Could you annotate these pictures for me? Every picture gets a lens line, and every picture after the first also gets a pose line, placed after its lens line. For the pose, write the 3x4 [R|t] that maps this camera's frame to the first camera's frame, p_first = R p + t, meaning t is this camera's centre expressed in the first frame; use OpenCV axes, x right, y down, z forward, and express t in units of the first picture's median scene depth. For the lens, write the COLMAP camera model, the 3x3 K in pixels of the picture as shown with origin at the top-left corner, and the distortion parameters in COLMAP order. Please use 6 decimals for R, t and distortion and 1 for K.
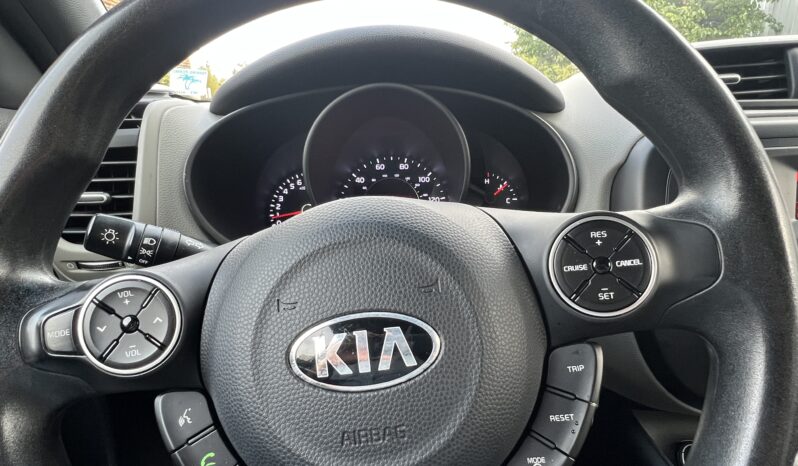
lens RADIAL K [[442.3, 0, 395.7], [0, 442.3, 250.1], [0, 0, 1]] dist [0.003136, -0.000726]
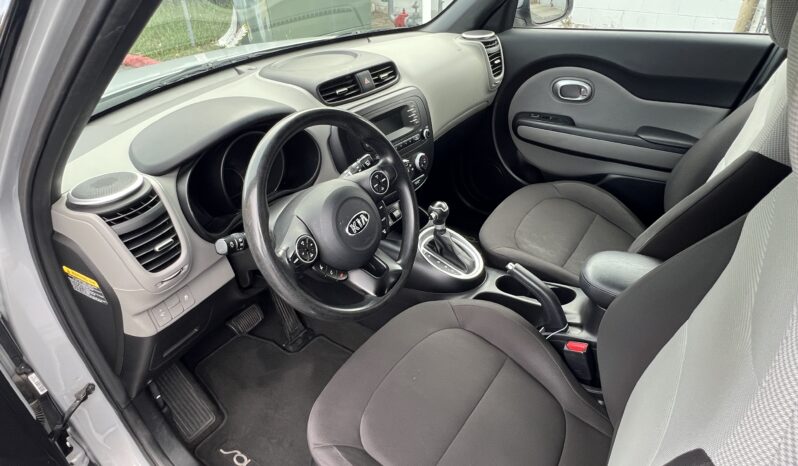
lens RADIAL K [[474.2, 0, 401.6], [0, 474.2, 236.4], [0, 0, 1]] dist [-0.006012, 0.000899]
pose [[0.540167, -0.467038, 0.700068, -2.843814], [0.282455, 0.884232, 0.371959, -1.136364], [-0.792741, -0.003182, 0.609550, -1.937207]]
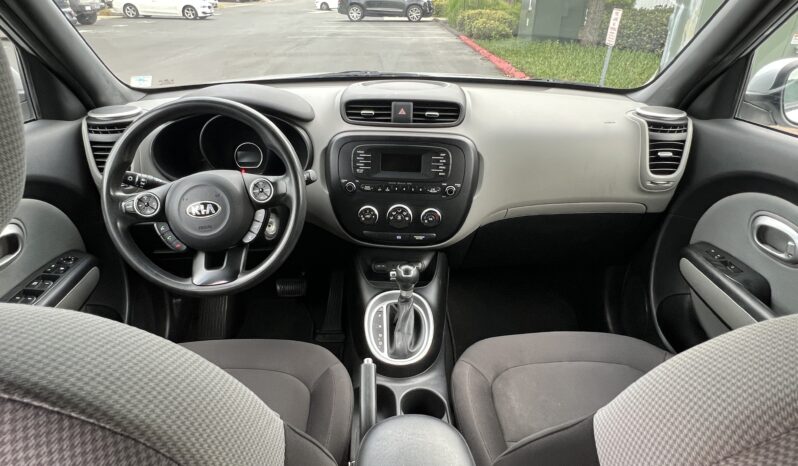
lens RADIAL K [[474.2, 0, 404.3], [0, 474.2, 237.2], [0, 0, 1]] dist [-0.006012, 0.000899]
pose [[0.996506, -0.008439, 0.083092, 1.440187], [-0.006380, 0.984283, 0.176483, -0.331525], [-0.083276, -0.176397, 0.980790, -3.639333]]
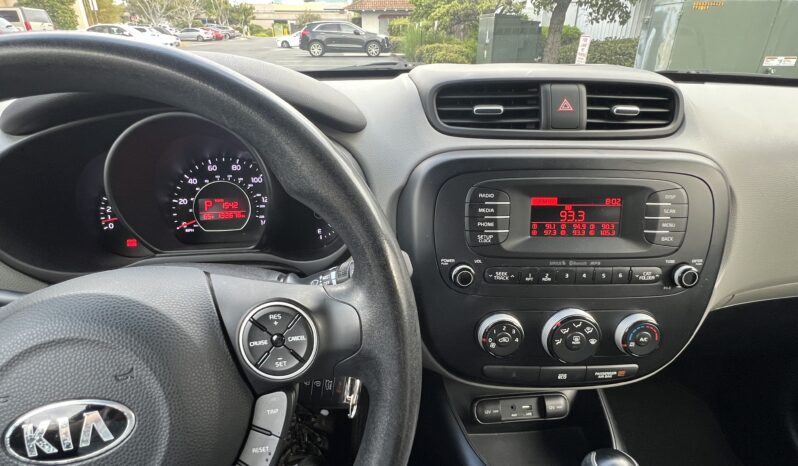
lens RADIAL K [[442.3, 0, 399.7], [0, 442.3, 240.7], [0, 0, 1]] dist [0.003136, -0.000726]
pose [[0.986342, -0.041989, 0.159267, 0.617252], [0.019979, 0.990320, 0.137357, -0.421347], [-0.163492, -0.132299, 0.977633, -0.281692]]
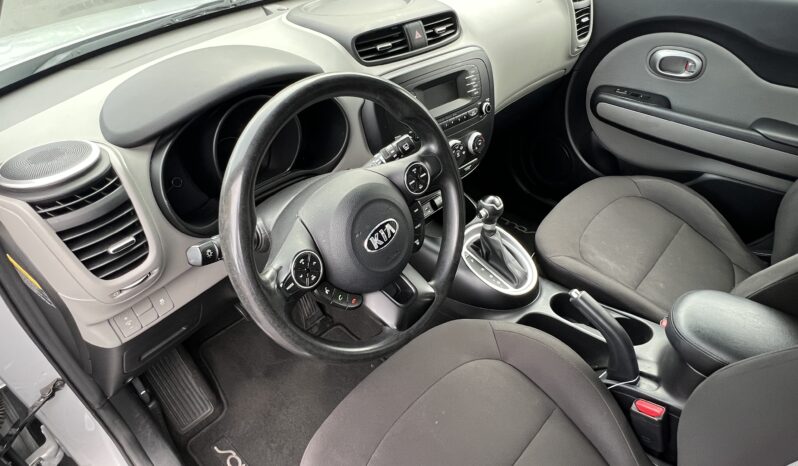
lens RADIAL K [[474.2, 0, 399.1], [0, 474.2, 240.0], [0, 0, 1]] dist [-0.006012, 0.000899]
pose [[0.649144, -0.470924, 0.597364, -1.870305], [0.228707, 0.869812, 0.437173, -1.098856], [-0.725469, -0.147167, 0.672336, -1.263052]]
